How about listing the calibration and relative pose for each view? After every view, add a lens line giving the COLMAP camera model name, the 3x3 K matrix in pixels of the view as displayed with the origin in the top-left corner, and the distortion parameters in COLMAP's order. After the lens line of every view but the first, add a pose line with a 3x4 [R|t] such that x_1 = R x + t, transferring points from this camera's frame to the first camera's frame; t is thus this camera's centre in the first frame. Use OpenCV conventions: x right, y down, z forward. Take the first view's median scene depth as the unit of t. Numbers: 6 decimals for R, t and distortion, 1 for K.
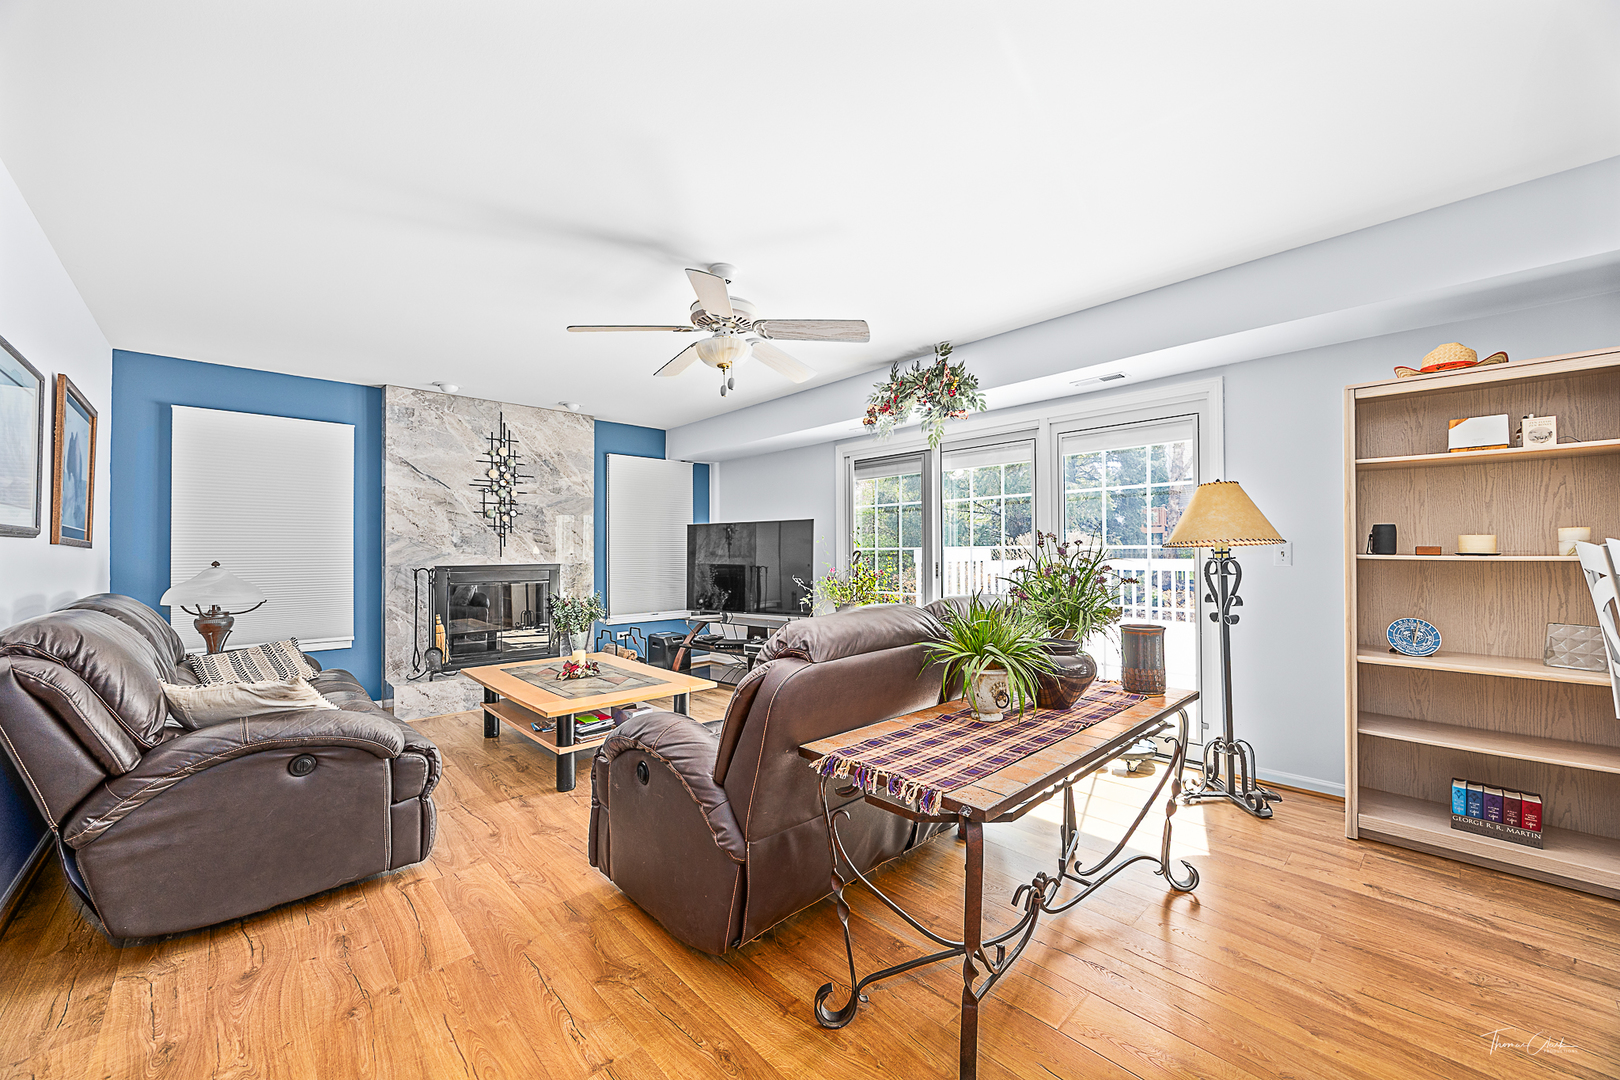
lens RADIAL K [[609.5, 0, 810.0], [0, 609.5, 540.0], [0, 0, 1]] dist [0.000477, 0.000183]
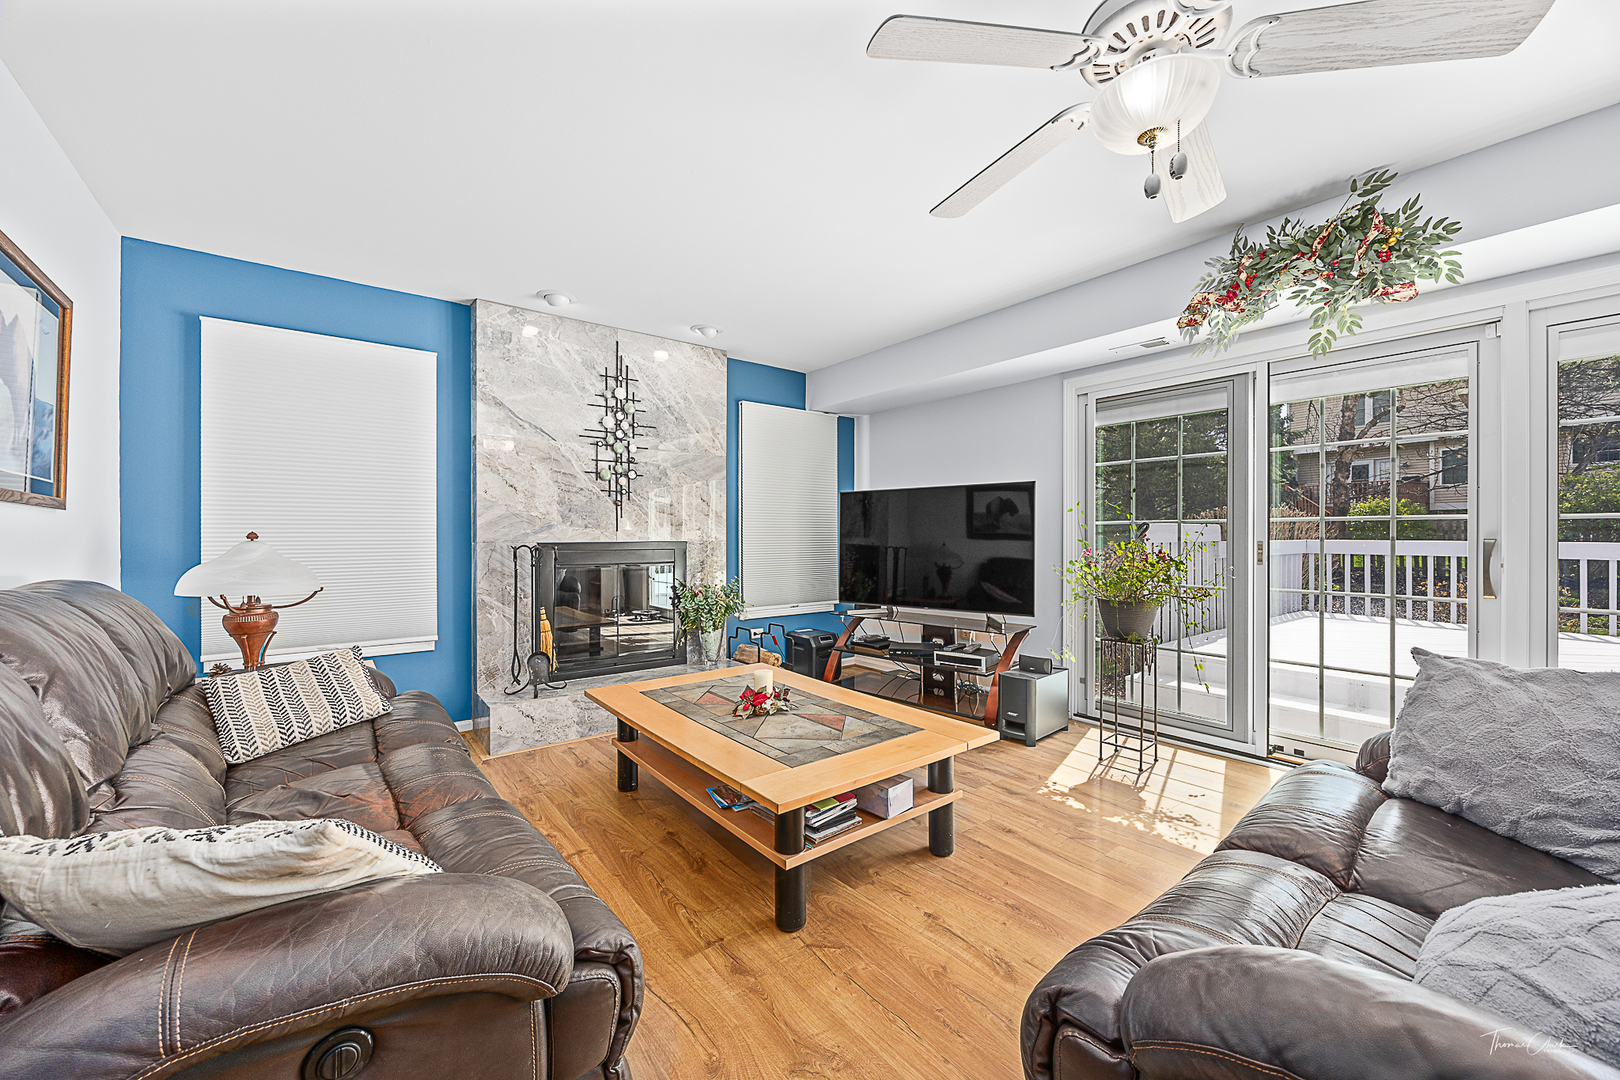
lens RADIAL K [[619.6, 0, 816.2], [0, 619.6, 529.8], [0, 0, 1]] dist [-0.003242, 0.000029]
pose [[0.996515, 0.003852, -0.083326, -0.247322], [-0.002829, 0.999919, 0.012391, 0.019419], [0.083367, -0.012112, 0.996445, 0.315760]]
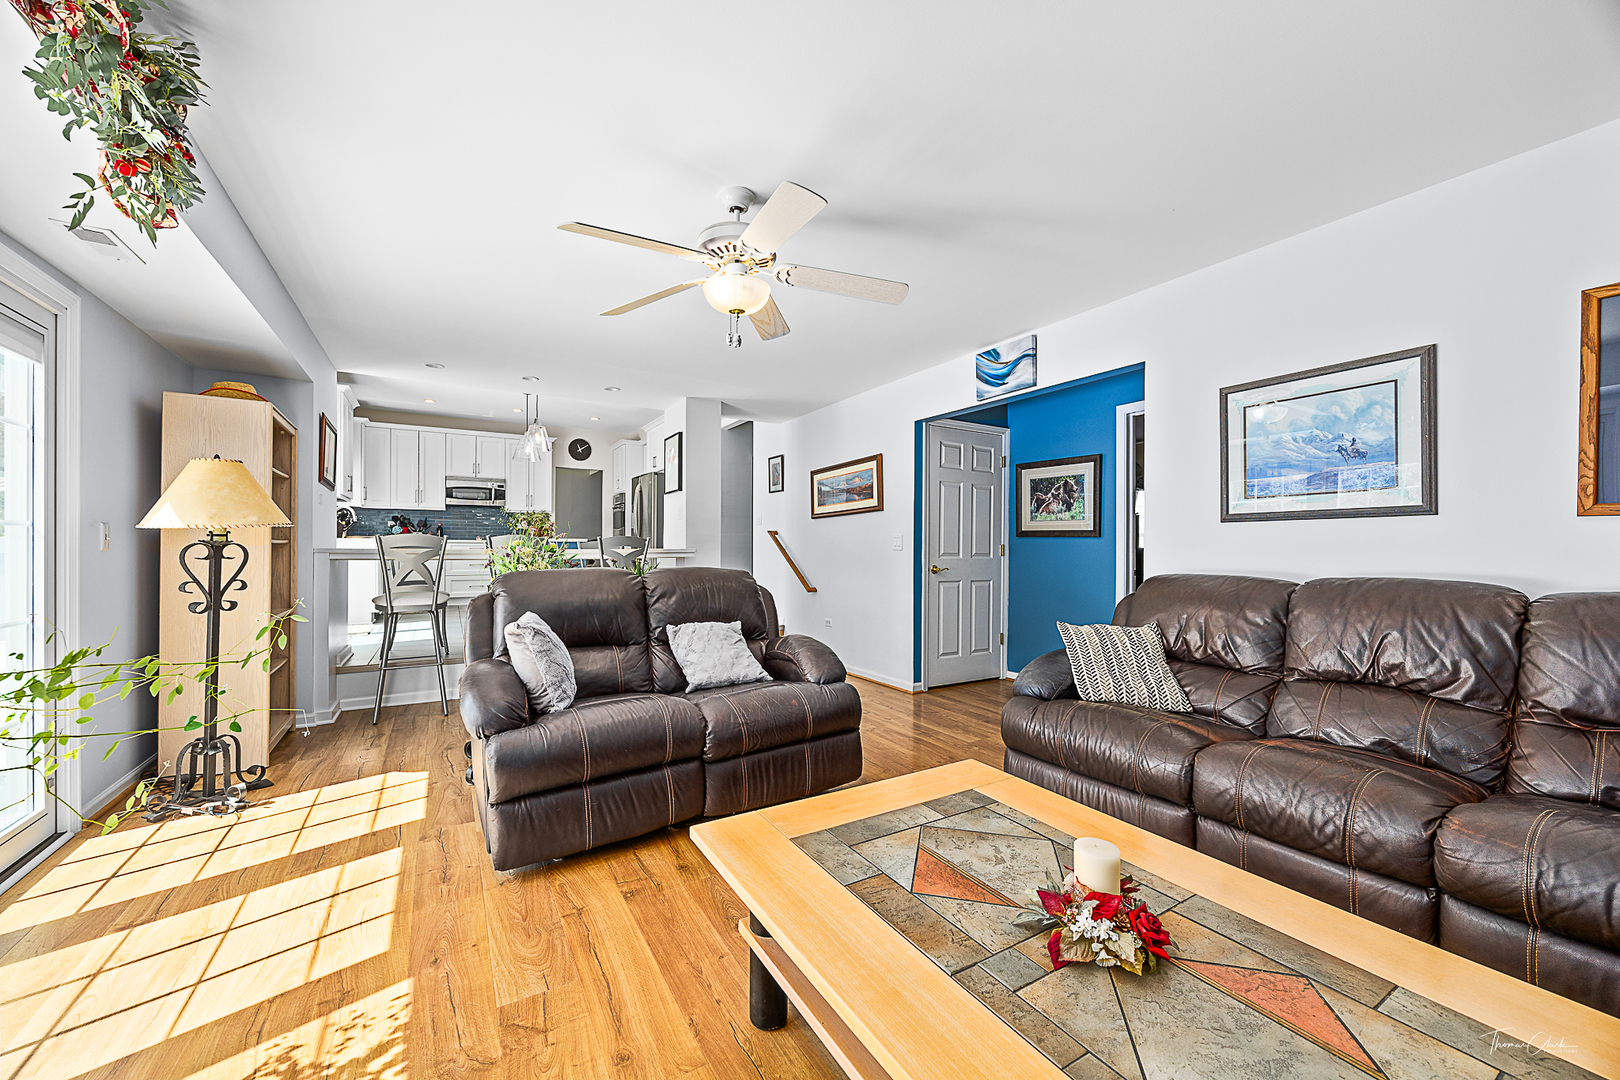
lens RADIAL K [[609.5, 0, 810.0], [0, 609.5, 540.0], [0, 0, 1]] dist [0.000477, 0.000183]
pose [[-0.976138, 0.007309, 0.217026, -0.285344], [0.001160, 0.999595, -0.028448, 0.038255], [-0.217146, -0.027518, -0.975751, 1.214161]]
